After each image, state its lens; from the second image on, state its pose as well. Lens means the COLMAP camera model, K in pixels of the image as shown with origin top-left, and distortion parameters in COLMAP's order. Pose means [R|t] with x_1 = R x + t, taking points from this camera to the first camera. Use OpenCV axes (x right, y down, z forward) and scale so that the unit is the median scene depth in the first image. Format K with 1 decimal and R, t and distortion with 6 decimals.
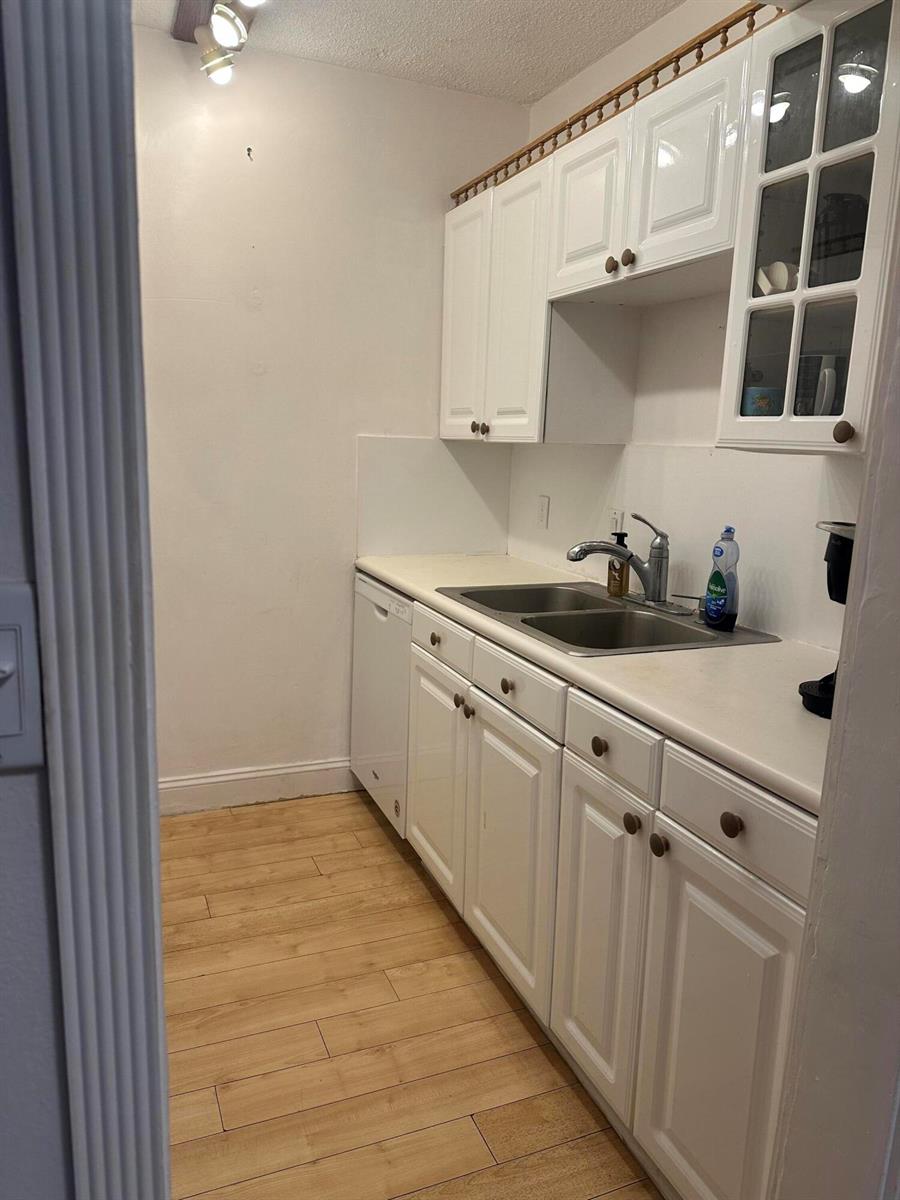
lens RADIAL K [[867.0, 0, 444.1], [0, 867.0, 601.2], [0, 0, 1]] dist [0.010995, -0.012366]
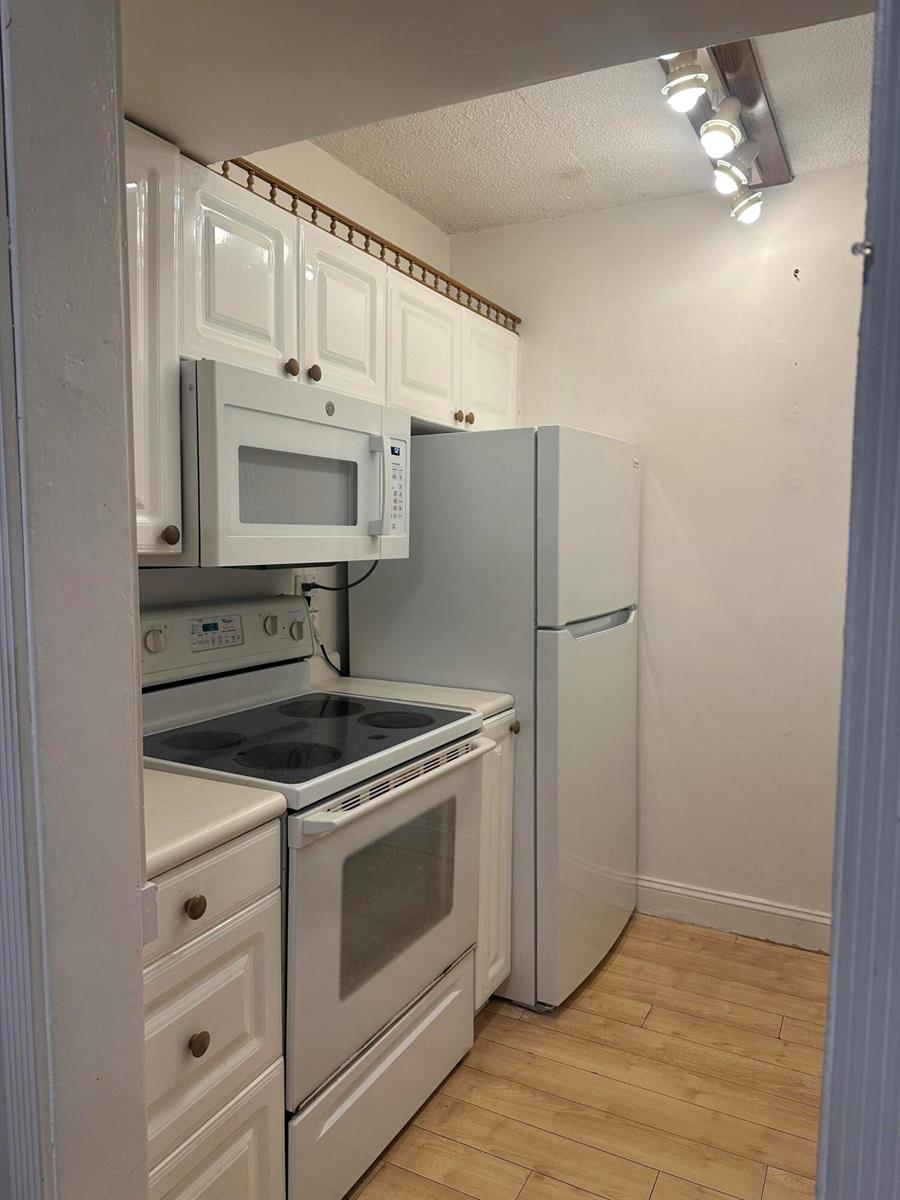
lens RADIAL K [[867.0, 0, 448.9], [0, 867.0, 596.8], [0, 0, 1]] dist [0.010995, -0.012366]
pose [[0.661892, 0.047493, -0.748094, 0.294107], [-0.146930, 0.986851, -0.067349, -0.021382], [0.735059, 0.154495, 0.660167, 0.101565]]
